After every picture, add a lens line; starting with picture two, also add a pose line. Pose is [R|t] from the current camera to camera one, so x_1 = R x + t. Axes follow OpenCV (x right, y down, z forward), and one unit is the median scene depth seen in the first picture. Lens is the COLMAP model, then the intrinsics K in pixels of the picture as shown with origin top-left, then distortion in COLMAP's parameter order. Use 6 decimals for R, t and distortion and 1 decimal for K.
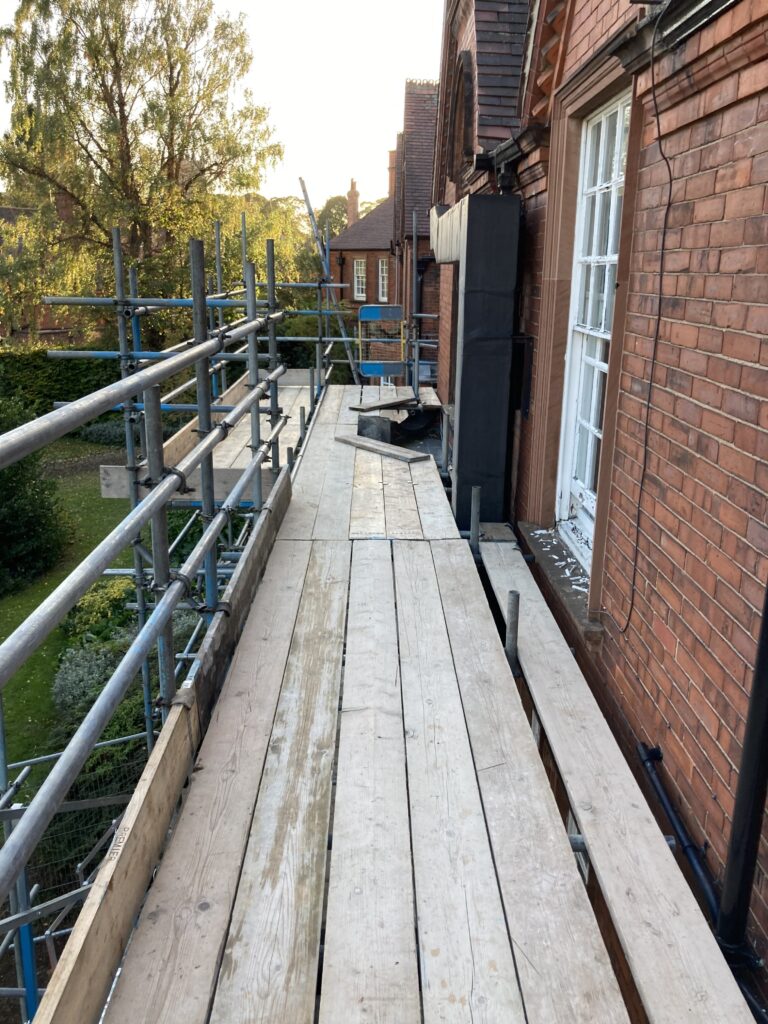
lens RADIAL K [[860.9, 0, 403.5], [0, 860.9, 517.6], [0, 0, 1]] dist [0.010432, 0.004893]
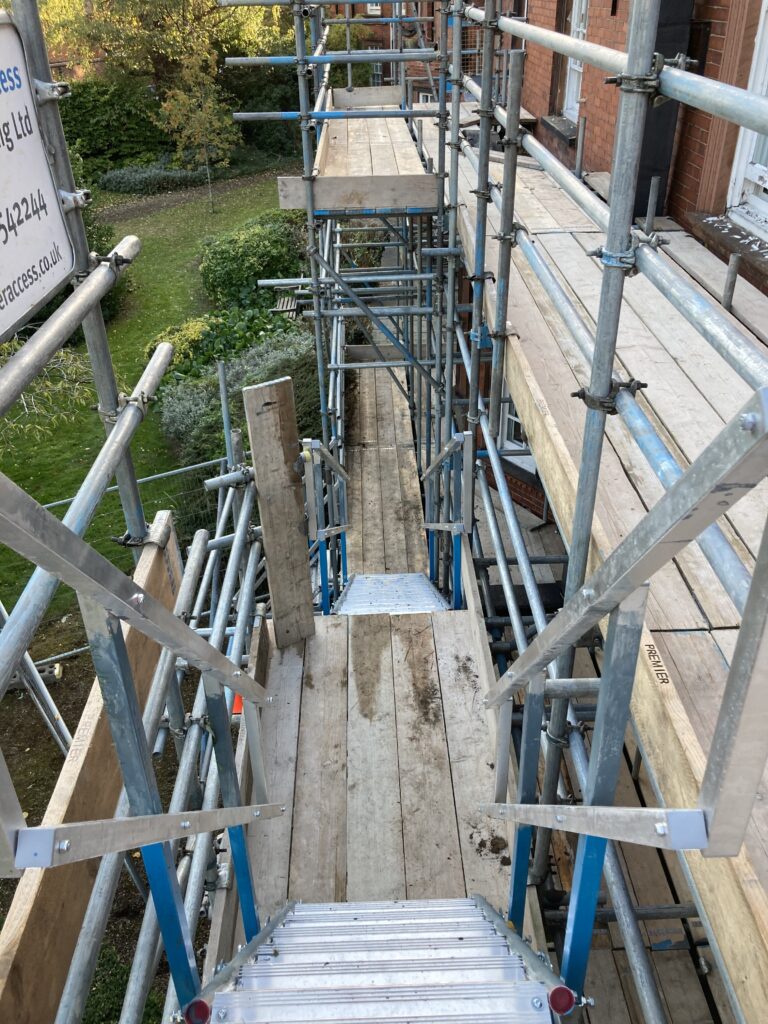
lens RADIAL K [[850.8, 0, 386.9], [0, 850.8, 537.2], [0, 0, 1]] dist [0.005944, -0.011248]
pose [[0.999410, -0.026686, -0.021599, -0.203392], [0.031889, 0.954634, 0.296069, 0.058075], [0.012718, -0.296584, 0.954922, -0.143221]]
